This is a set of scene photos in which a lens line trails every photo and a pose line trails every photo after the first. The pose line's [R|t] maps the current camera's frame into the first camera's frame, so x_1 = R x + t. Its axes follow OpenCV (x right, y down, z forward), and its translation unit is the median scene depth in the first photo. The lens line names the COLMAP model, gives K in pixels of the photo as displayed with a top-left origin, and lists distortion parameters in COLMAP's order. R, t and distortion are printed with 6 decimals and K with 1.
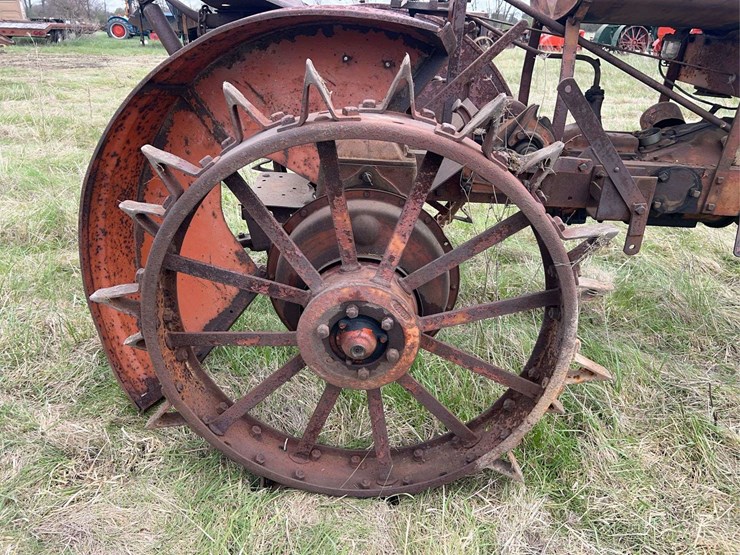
lens RADIAL K [[565.1, 0, 374.0], [0, 565.1, 275.5], [0, 0, 1]] dist [0.041423, -0.046722]
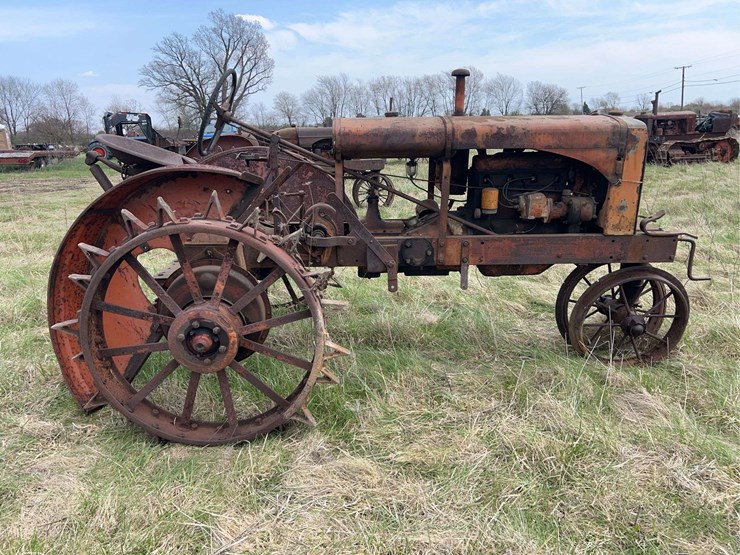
lens RADIAL K [[565.1, 0, 372.0], [0, 565.1, 275.8], [0, 0, 1]] dist [0.041423, -0.046722]
pose [[0.997356, -0.066357, 0.029615, 0.388691], [0.070286, 0.984388, -0.161372, 0.196165], [-0.018444, 0.163027, 0.986449, -0.680962]]
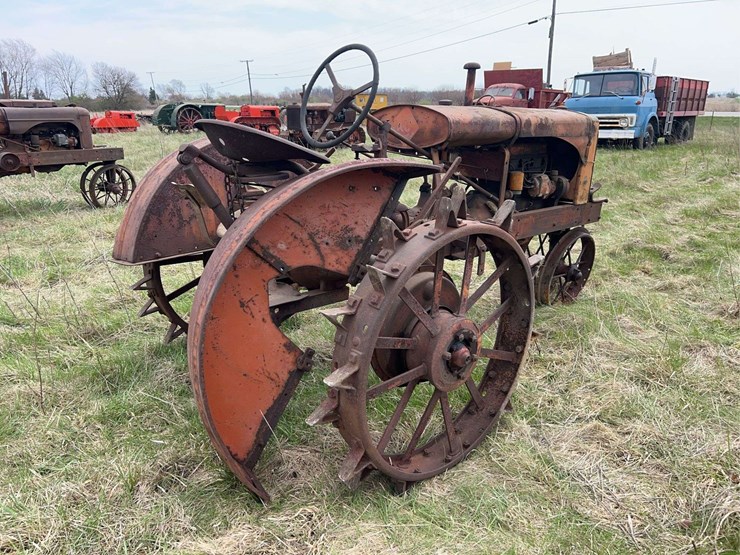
lens RADIAL K [[565.1, 0, 363.5], [0, 565.1, 279.0], [0, 0, 1]] dist [0.041423, -0.046722]
pose [[0.733856, -0.226739, 0.640348, -1.007648], [0.297805, 0.954621, -0.003274, -0.141520], [-0.610547, 0.193102, 0.768078, -0.097384]]
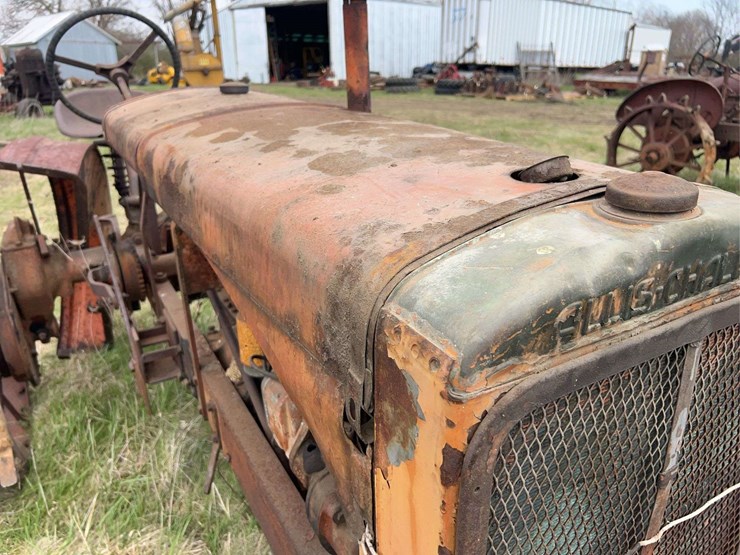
lens RADIAL K [[565.1, 0, 370.8], [0, 565.1, 280.0], [0, 0, 1]] dist [0.041423, -0.046722]
pose [[0.511717, 0.290616, -0.808510, 1.480367], [-0.338975, 0.933005, 0.120823, -0.527730], [0.789457, 0.212238, 0.575946, 0.796461]]
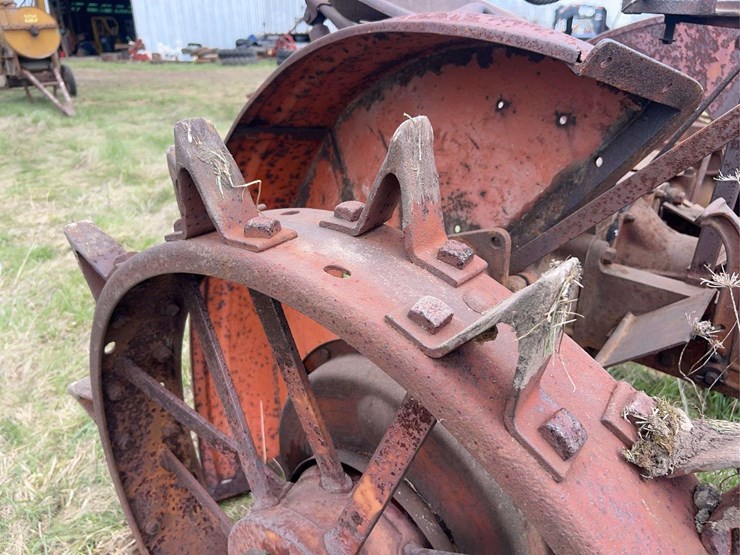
lens RADIAL K [[565.1, 0, 373.7], [0, 565.1, 280.8], [0, 0, 1]] dist [0.041423, -0.046722]
pose [[0.775324, 0.228904, -0.588621, 0.228000], [-0.242684, 0.968433, 0.056946, -0.208298], [0.583075, 0.098697, 0.806401, 0.472618]]
